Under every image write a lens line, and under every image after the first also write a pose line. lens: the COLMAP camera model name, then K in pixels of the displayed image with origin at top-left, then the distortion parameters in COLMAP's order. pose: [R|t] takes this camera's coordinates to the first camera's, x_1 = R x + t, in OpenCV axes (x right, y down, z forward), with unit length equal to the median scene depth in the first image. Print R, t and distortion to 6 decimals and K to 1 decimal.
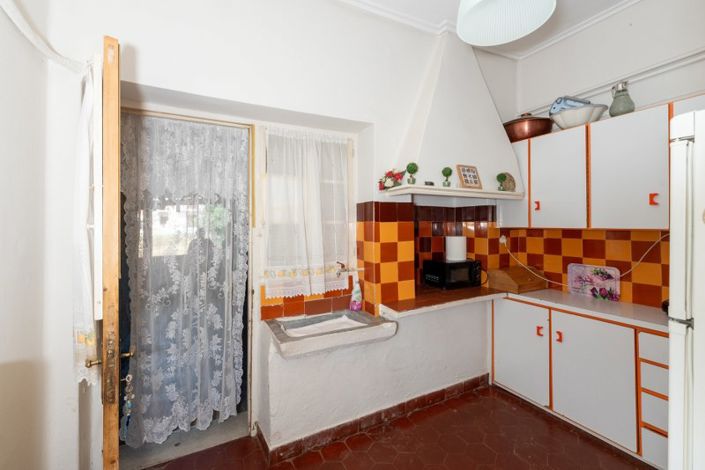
lens RADIAL K [[310.0, 0, 352.6], [0, 310.0, 219.6], [0, 0, 1]] dist [0.000165, 0.000116]
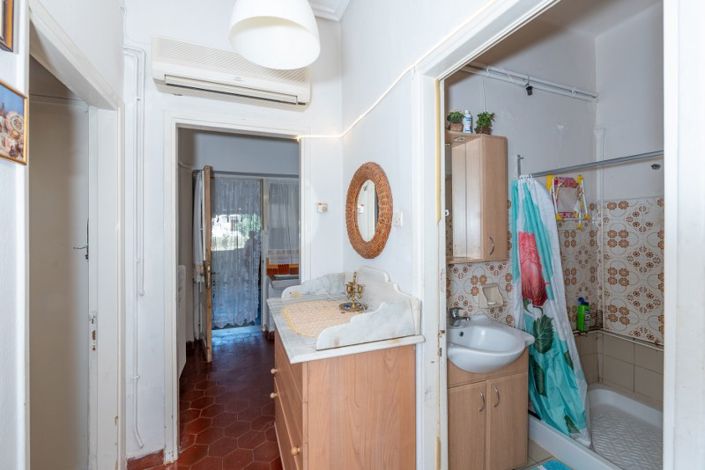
lens RADIAL K [[309.9, 0, 353.0], [0, 309.9, 227.4], [0, 0, 1]] dist [-0.000117, -0.000164]
pose [[0.993349, 0.000922, -0.115136, 0.465707], [0.000340, 0.999940, 0.010941, -0.011168], [0.115139, -0.010907, 0.993289, -0.884705]]
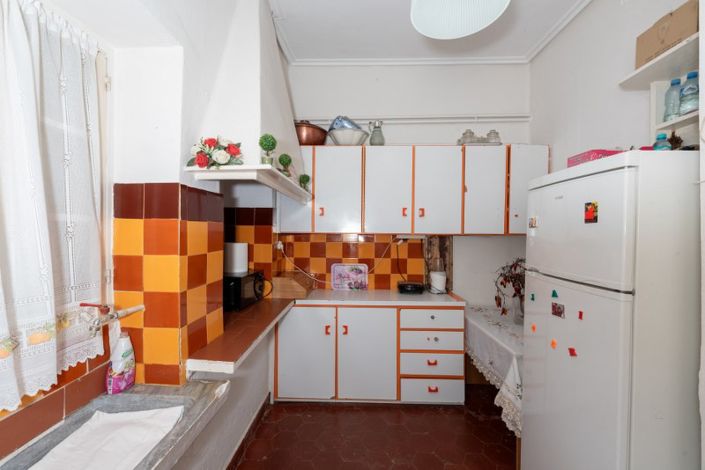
lens RADIAL K [[294.8, 0, 352.8], [0, 294.8, 232.3], [0, 0, 1]] dist [0.000549, -0.000053]
pose [[0.491590, 0.007219, 0.870797, -0.240954], [-0.020670, 0.999781, 0.003381, 0.021057], [-0.870582, -0.019662, 0.491631, 0.448537]]
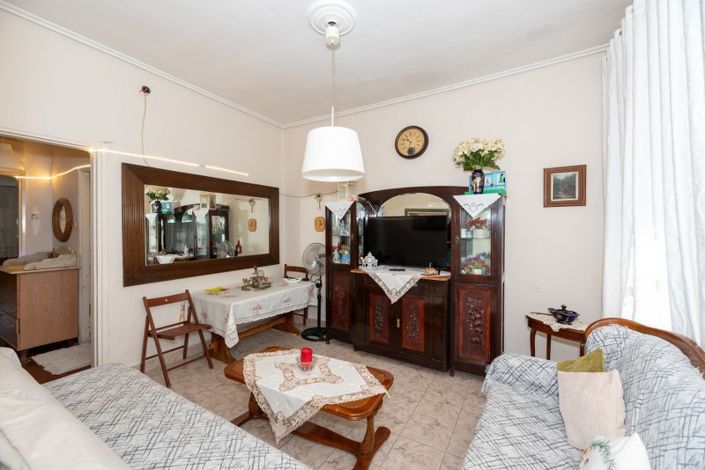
lens RADIAL K [[294.3, 0, 350.5], [0, 294.3, 231.6], [0, 0, 1]] dist [-0.000006, 0.000013]
pose [[0.855664, 0.001854, 0.517528, 0.941370], [-0.009515, 0.999881, 0.012150, -0.014840], [-0.517444, -0.015320, 0.855580, -2.350564]]
